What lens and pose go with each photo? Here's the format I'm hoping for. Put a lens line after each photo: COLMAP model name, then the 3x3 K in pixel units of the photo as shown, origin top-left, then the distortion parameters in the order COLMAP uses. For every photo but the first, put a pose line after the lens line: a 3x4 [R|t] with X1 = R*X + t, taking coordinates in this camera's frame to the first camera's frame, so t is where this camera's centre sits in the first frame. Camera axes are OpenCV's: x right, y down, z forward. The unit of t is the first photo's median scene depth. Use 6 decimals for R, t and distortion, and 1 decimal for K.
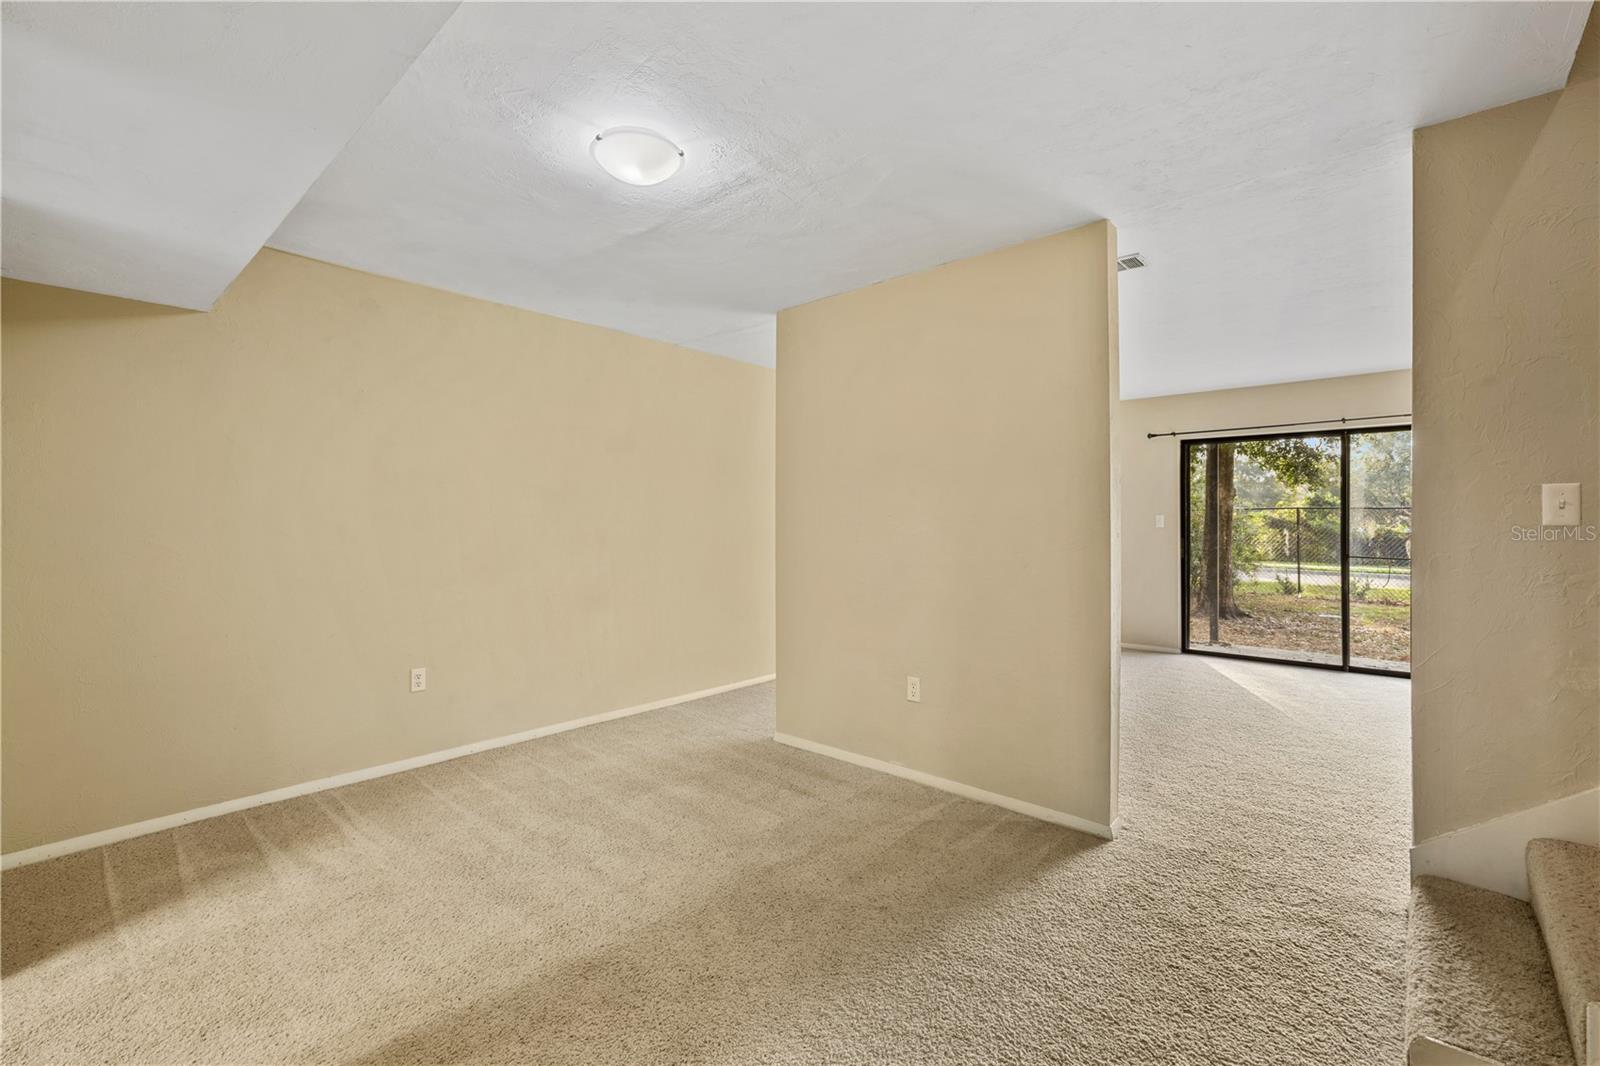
lens RADIAL K [[686.9, 0, 796.5], [0, 686.9, 516.5], [0, 0, 1]] dist [-0.000809, -0.000235]
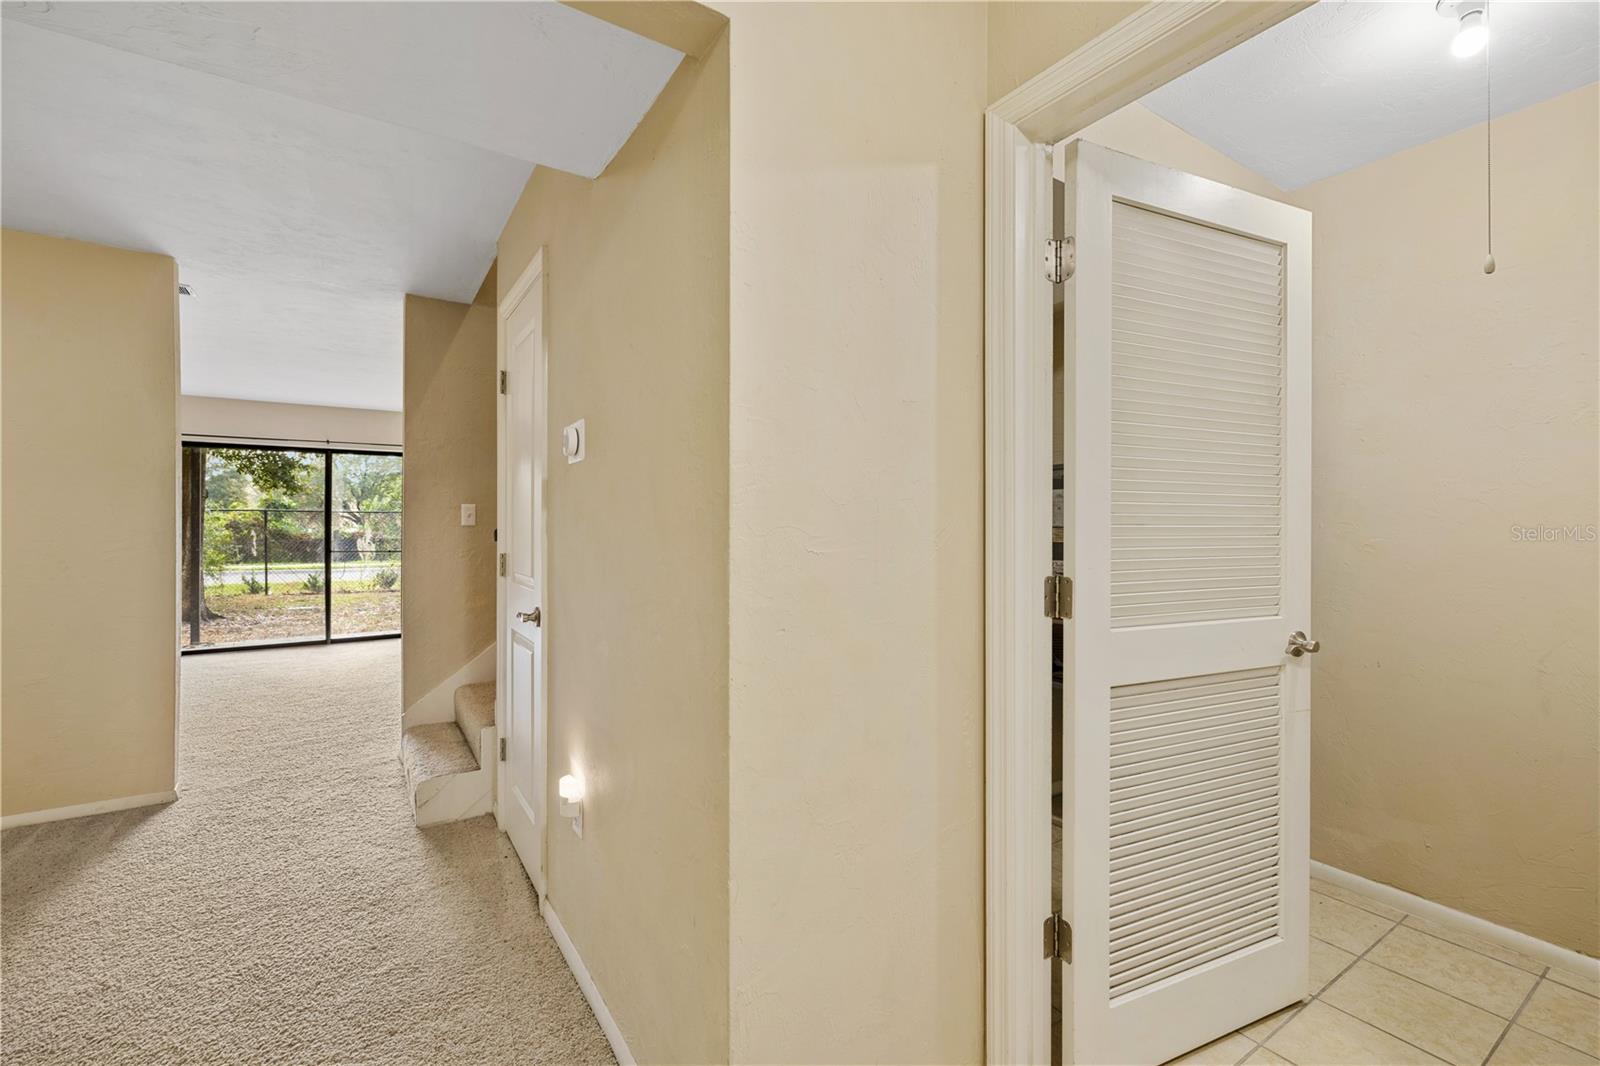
lens RADIAL K [[686.9, 0, 804.2], [0, 686.9, 526.1], [0, 0, 1]] dist [-0.000809, -0.000235]
pose [[0.251209, -0.002481, 0.967930, -0.180000], [-0.008207, 0.999955, 0.004693, -0.000875], [-0.967898, -0.009122, 0.251177, -0.139704]]
